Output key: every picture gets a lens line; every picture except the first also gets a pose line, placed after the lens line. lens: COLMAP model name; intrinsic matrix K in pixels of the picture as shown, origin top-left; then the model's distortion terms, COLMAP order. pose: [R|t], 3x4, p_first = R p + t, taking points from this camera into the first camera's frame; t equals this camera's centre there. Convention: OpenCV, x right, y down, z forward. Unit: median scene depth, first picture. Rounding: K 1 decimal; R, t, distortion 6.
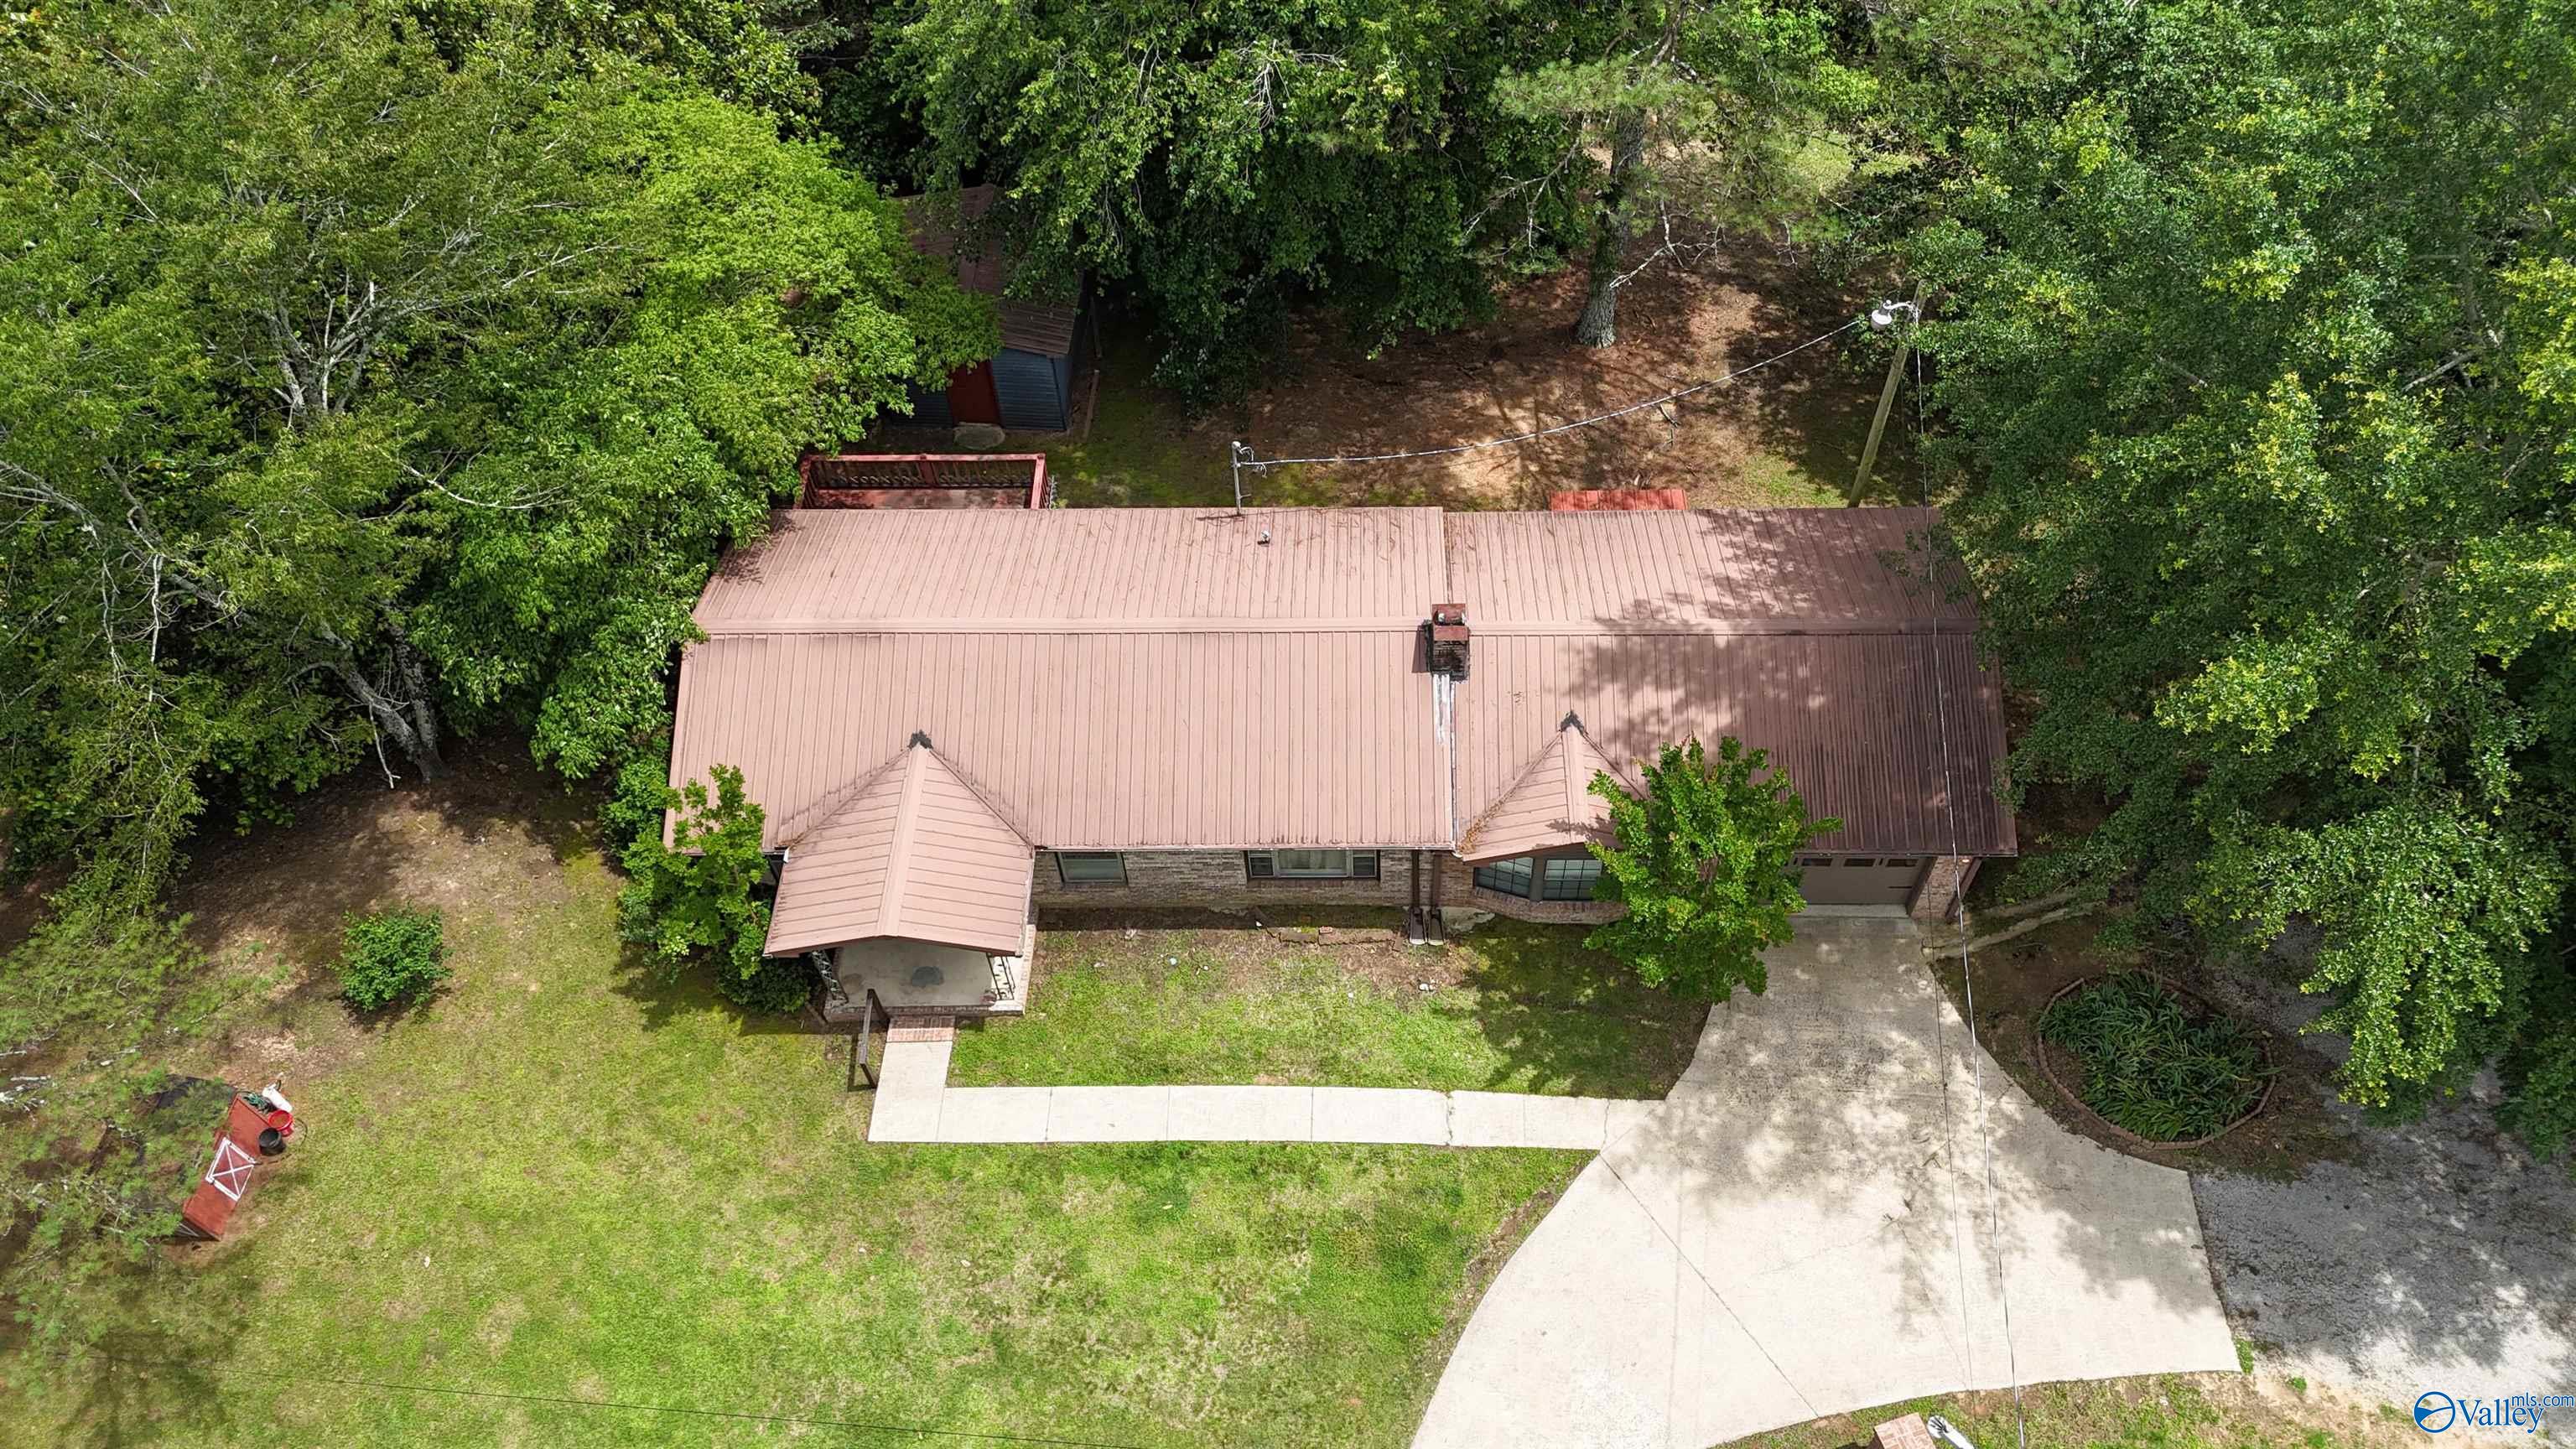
lens RADIAL K [[1922.4, 0, 1296.8], [0, 1922.4, 708.7], [0, 0, 1]] dist [0.037419, -0.027152]
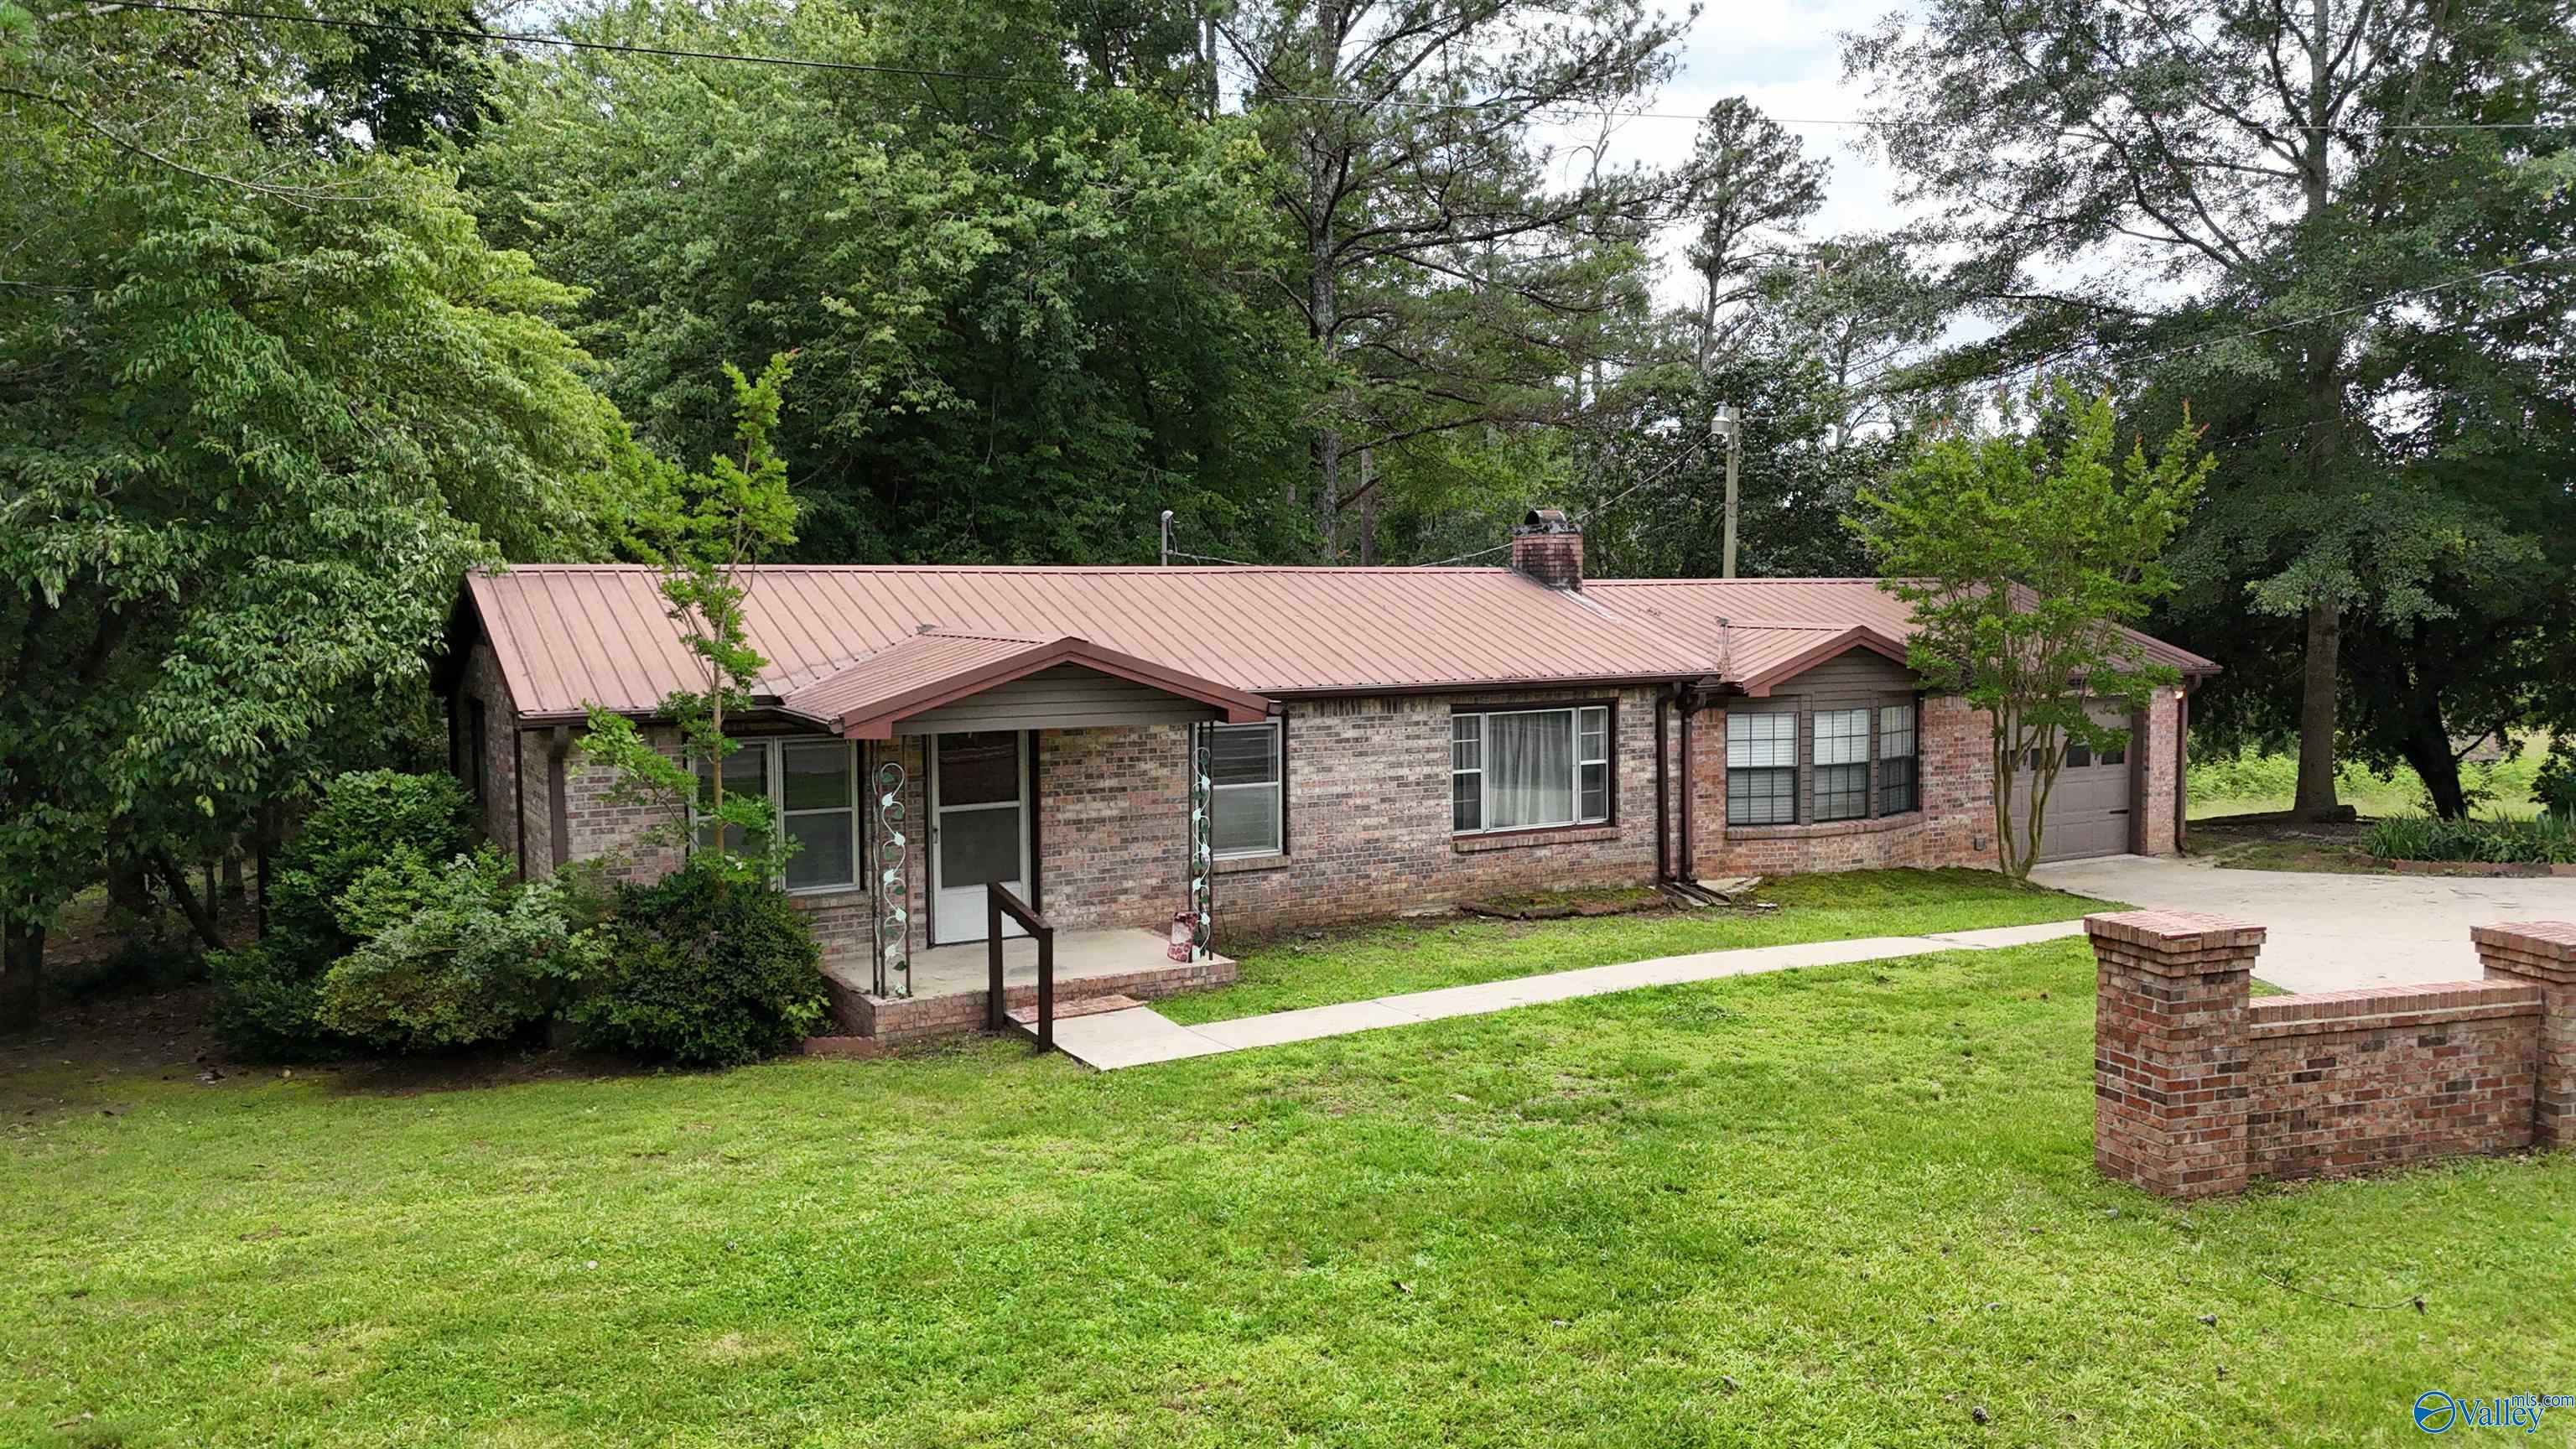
lens RADIAL K [[1922.4, 0, 1291.5], [0, 1922.4, 715.2], [0, 0, 1]] dist [0.037419, -0.027152]
pose [[0.863535, -0.004999, 0.504264, -0.416217], [0.395185, 0.627882, -0.670517, 0.499284], [-0.313266, 0.778293, 0.544173, 0.676949]]
